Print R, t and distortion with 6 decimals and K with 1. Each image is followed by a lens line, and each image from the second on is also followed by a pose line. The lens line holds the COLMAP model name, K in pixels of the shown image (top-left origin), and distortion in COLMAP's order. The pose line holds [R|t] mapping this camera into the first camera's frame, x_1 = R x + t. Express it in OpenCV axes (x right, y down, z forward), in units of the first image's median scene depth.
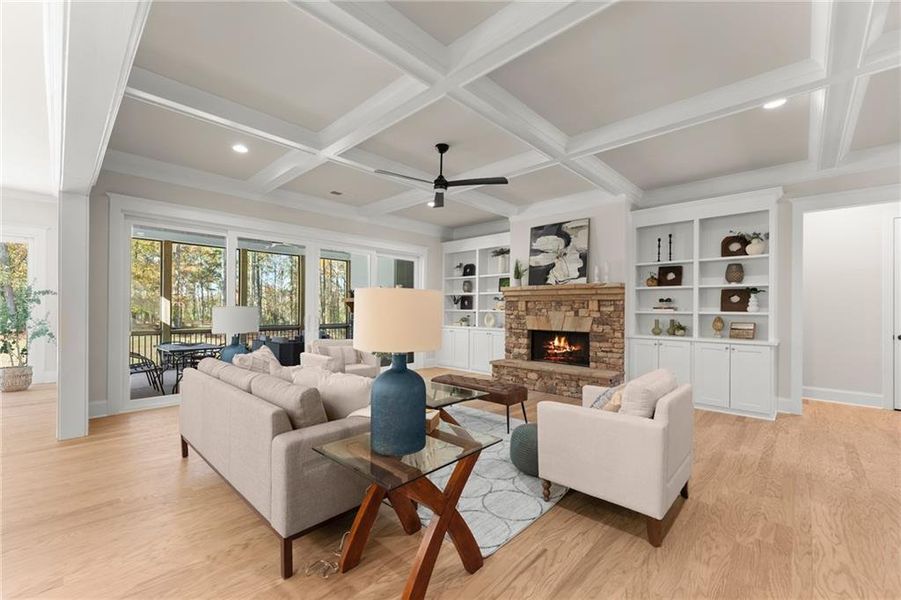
lens RADIAL K [[375.9, 0, 448.9], [0, 375.9, 303.9], [0, 0, 1]] dist [0.002138, 0.000488]
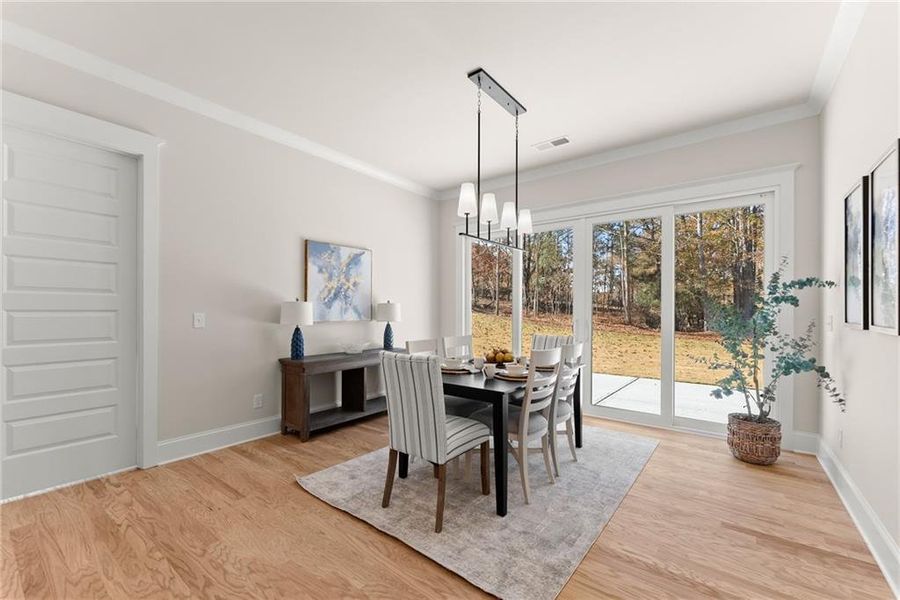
lens RADIAL K [[375.5, 0, 448.1], [0, 375.5, 305.5], [0, 0, 1]] dist [0.002138, 0.000488]
pose [[0.105031, -0.009507, -0.994424, -0.627512], [0.004732, 0.999948, -0.009060, 0.001687], [0.994458, -0.003754, 0.105070, 0.479976]]
